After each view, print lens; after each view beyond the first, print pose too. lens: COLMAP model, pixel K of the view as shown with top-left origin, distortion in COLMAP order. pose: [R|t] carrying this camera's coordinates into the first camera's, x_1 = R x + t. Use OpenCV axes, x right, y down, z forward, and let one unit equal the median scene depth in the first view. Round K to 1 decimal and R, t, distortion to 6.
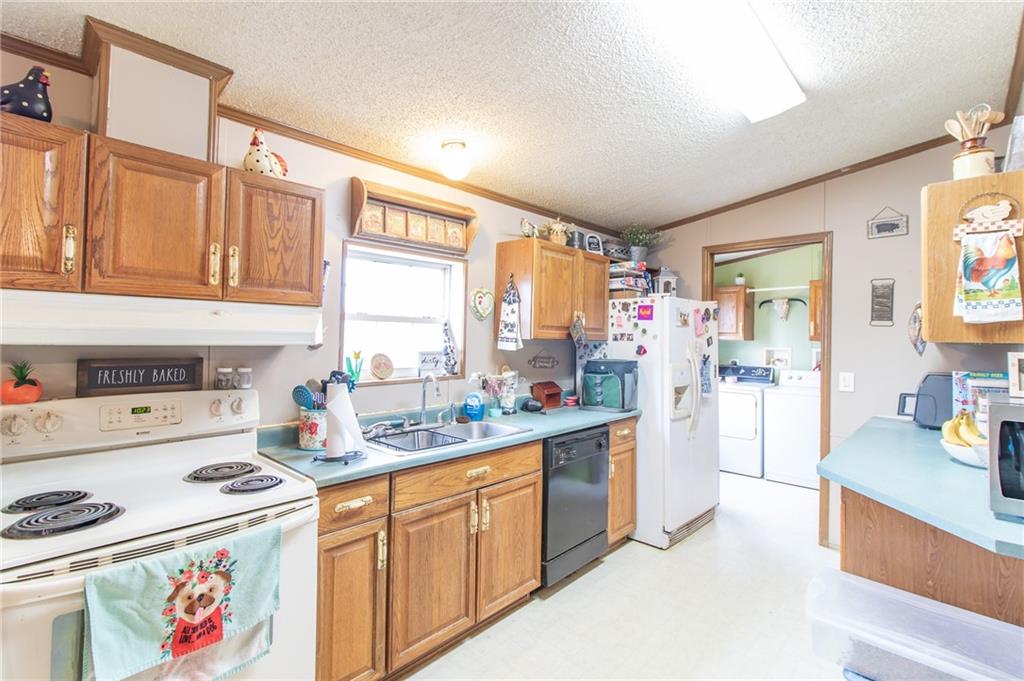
lens RADIAL K [[471.2, 0, 512.8], [0, 471.2, 327.7], [0, 0, 1]] dist [-0.000955, 0.000357]
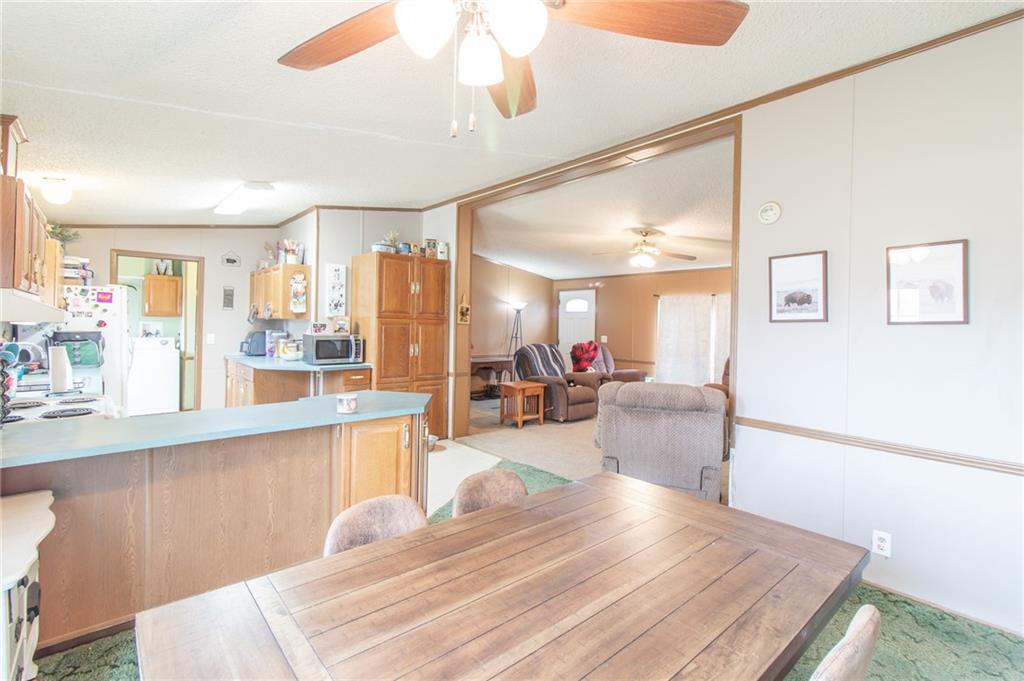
lens RADIAL K [[471.2, 0, 512.8], [0, 471.2, 327.7], [0, 0, 1]] dist [-0.000955, 0.000357]
pose [[0.093508, -0.021558, 0.995385, -1.278632], [-0.037271, 0.998989, 0.025138, -0.027767], [-0.994921, -0.039450, 0.092609, -0.458420]]
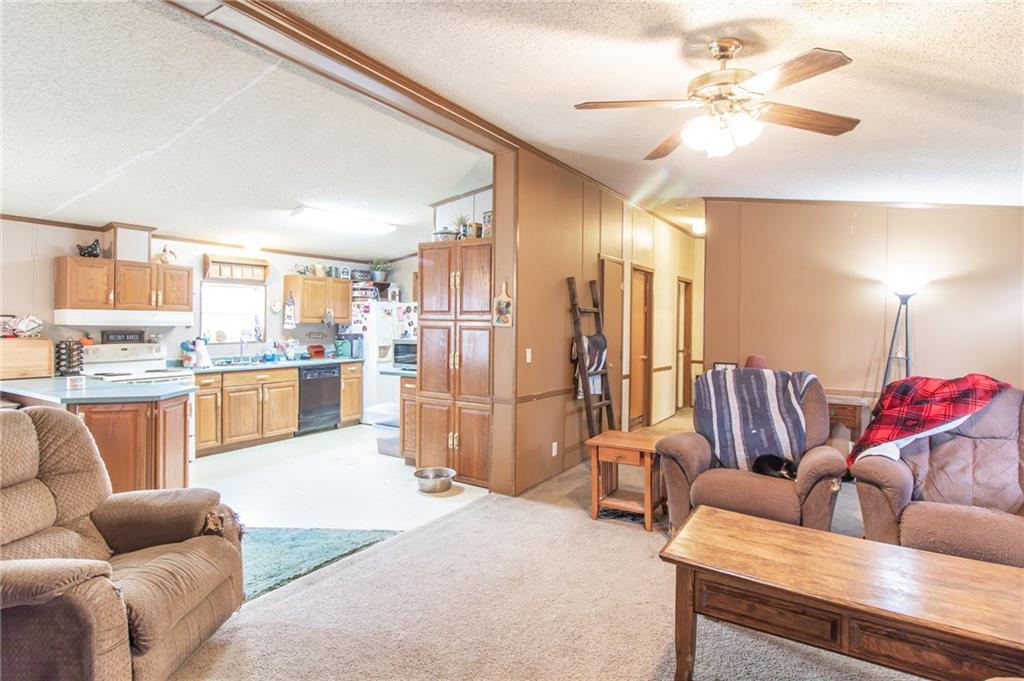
lens RADIAL K [[536.7, 0, 514.5], [0, 536.7, 326.1], [0, 0, 1]] dist [-0.000782, -0.001155]
pose [[0.981015, -0.009071, 0.193718, 0.564335], [0.003462, 0.999565, 0.029274, -0.031291], [-0.193899, -0.028048, 0.980620, -1.665630]]
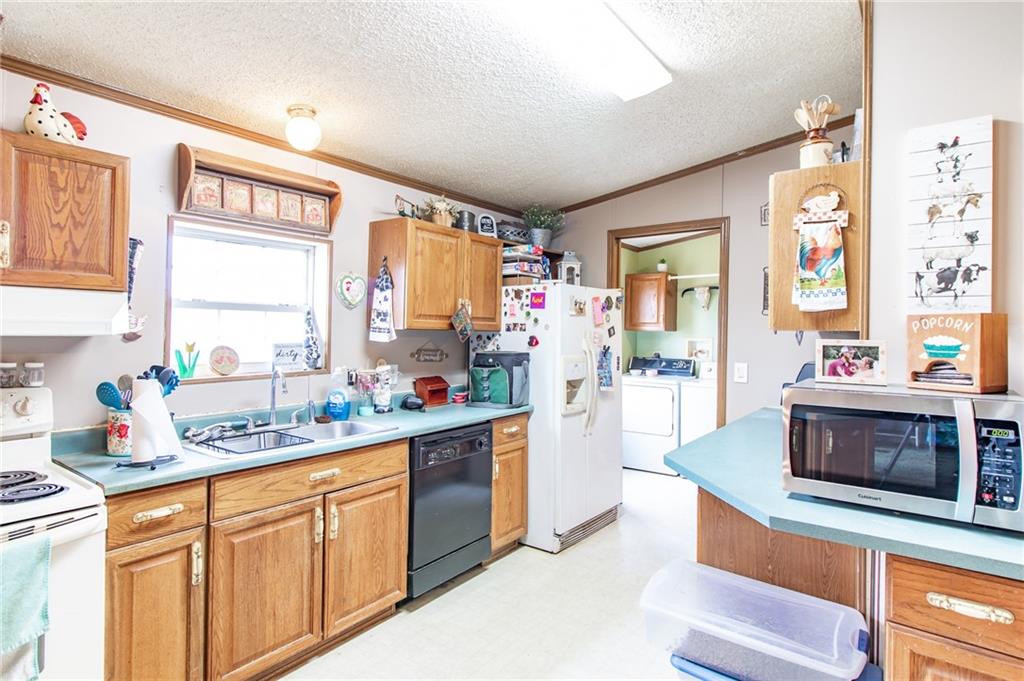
lens RADIAL K [[536.7, 0, 514.5], [0, 536.7, 326.1], [0, 0, 1]] dist [-0.000782, -0.001155]
pose [[0.993386, -0.001843, 0.114811, 0.142647], [0.000155, 0.999892, 0.014707, 0.003471], [-0.114826, -0.014592, 0.993278, -0.054223]]
